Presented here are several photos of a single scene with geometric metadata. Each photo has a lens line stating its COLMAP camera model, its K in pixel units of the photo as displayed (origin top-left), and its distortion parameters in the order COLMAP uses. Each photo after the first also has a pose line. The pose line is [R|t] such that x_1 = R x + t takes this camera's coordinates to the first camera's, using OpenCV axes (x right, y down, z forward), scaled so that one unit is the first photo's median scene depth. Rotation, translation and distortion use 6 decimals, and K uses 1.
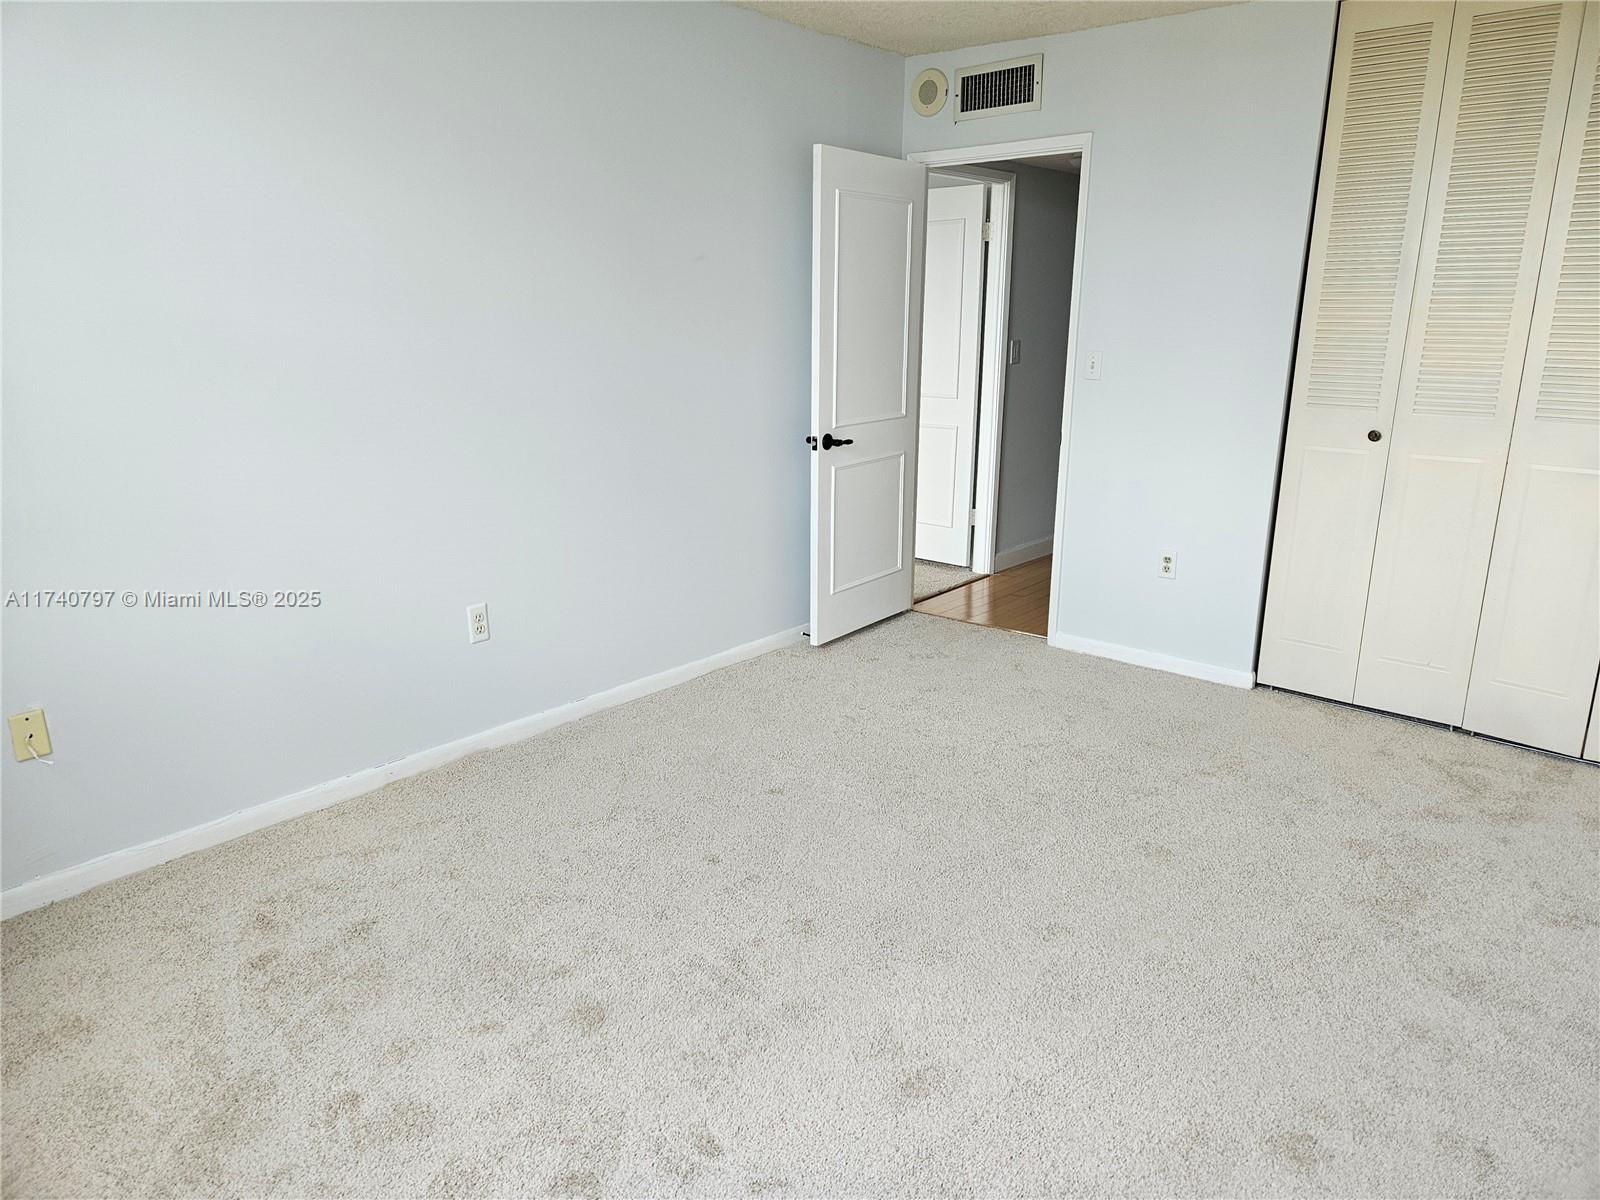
lens RADIAL K [[1074.1, 0, 789.7], [0, 1074.1, 602.5], [0, 0, 1]] dist [0.049977, 0.004396]
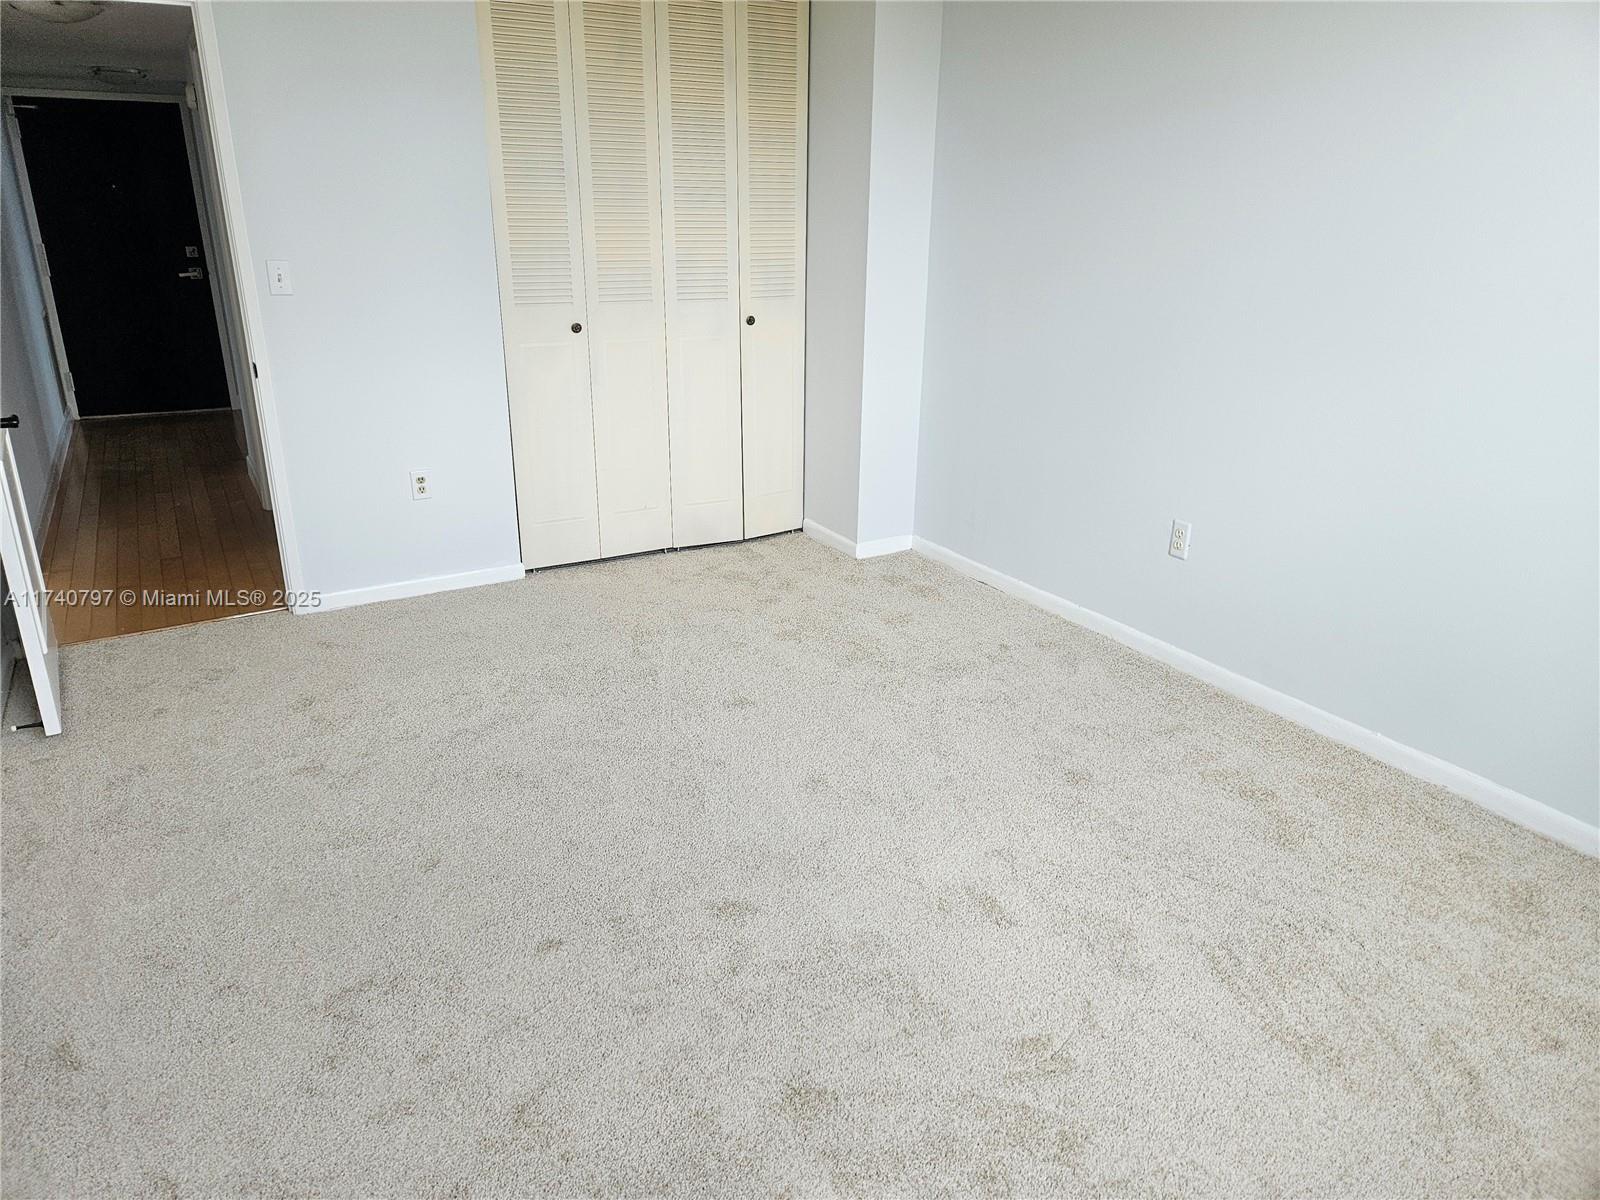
lens RADIAL K [[1074.1, 0, 795.4], [0, 1074.1, 595.3], [0, 0, 1]] dist [0.049977, 0.004396]
pose [[0.327759, -0.325344, 0.886976, -0.475094], [0.247781, 0.935573, 0.251609, -0.114375], [-0.911690, 0.137309, 0.387256, 0.376082]]
